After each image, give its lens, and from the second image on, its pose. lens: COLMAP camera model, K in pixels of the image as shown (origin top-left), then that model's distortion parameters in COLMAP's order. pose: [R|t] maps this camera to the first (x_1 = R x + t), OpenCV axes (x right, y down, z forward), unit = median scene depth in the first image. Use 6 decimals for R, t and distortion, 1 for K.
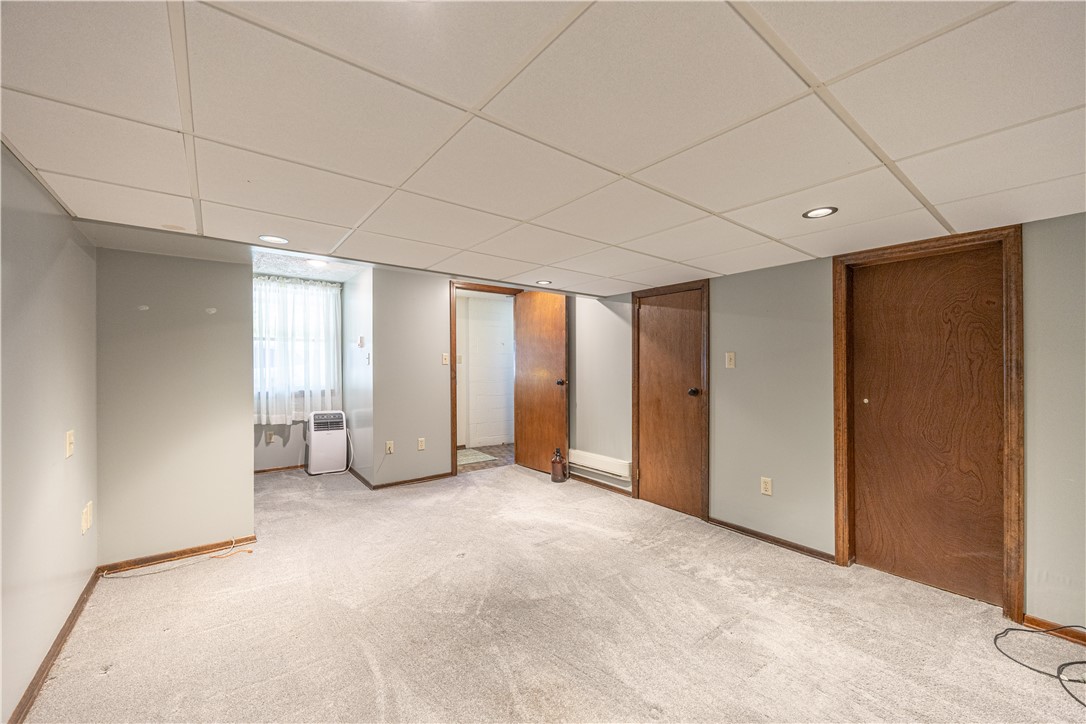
lens RADIAL K [[413.4, 0, 540.0], [0, 413.4, 363.1], [0, 0, 1]] dist [-0.002773, -0.000050]
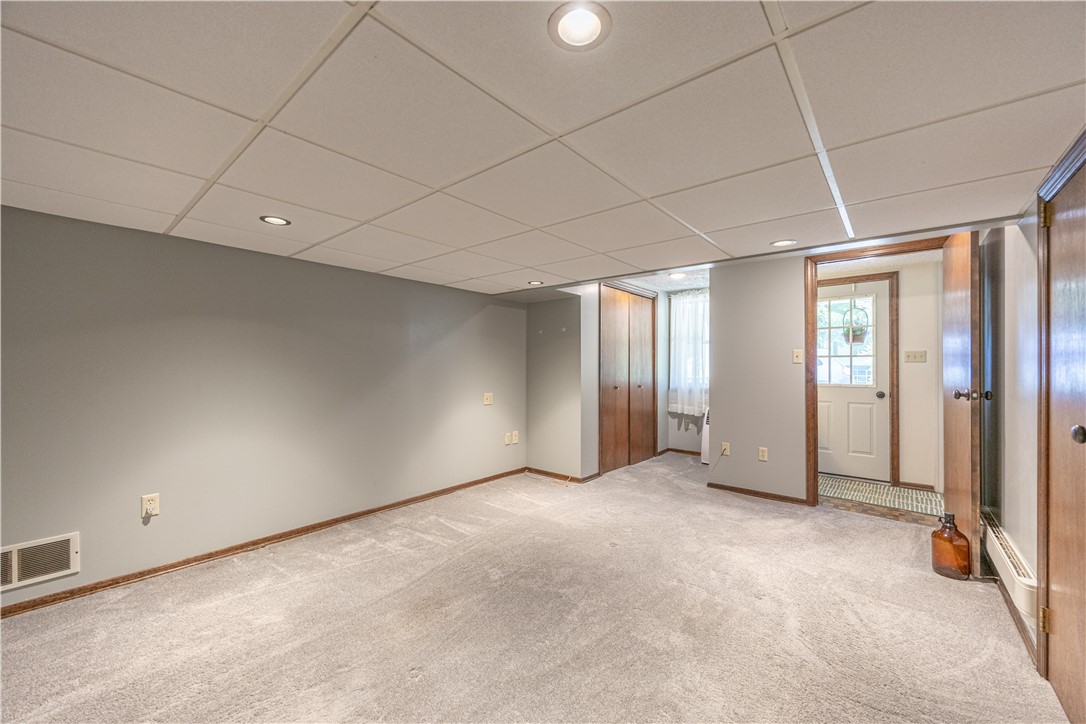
lens RADIAL K [[413.4, 0, 540.0], [0, 413.4, 363.1], [0, 0, 1]] dist [-0.002773, -0.000050]
pose [[0.209309, -0.006153, -0.977830, 0.504979], [0.001294, 0.999981, -0.006016, 0.008125], [0.977849, -0.000006, 0.209313, 0.381298]]
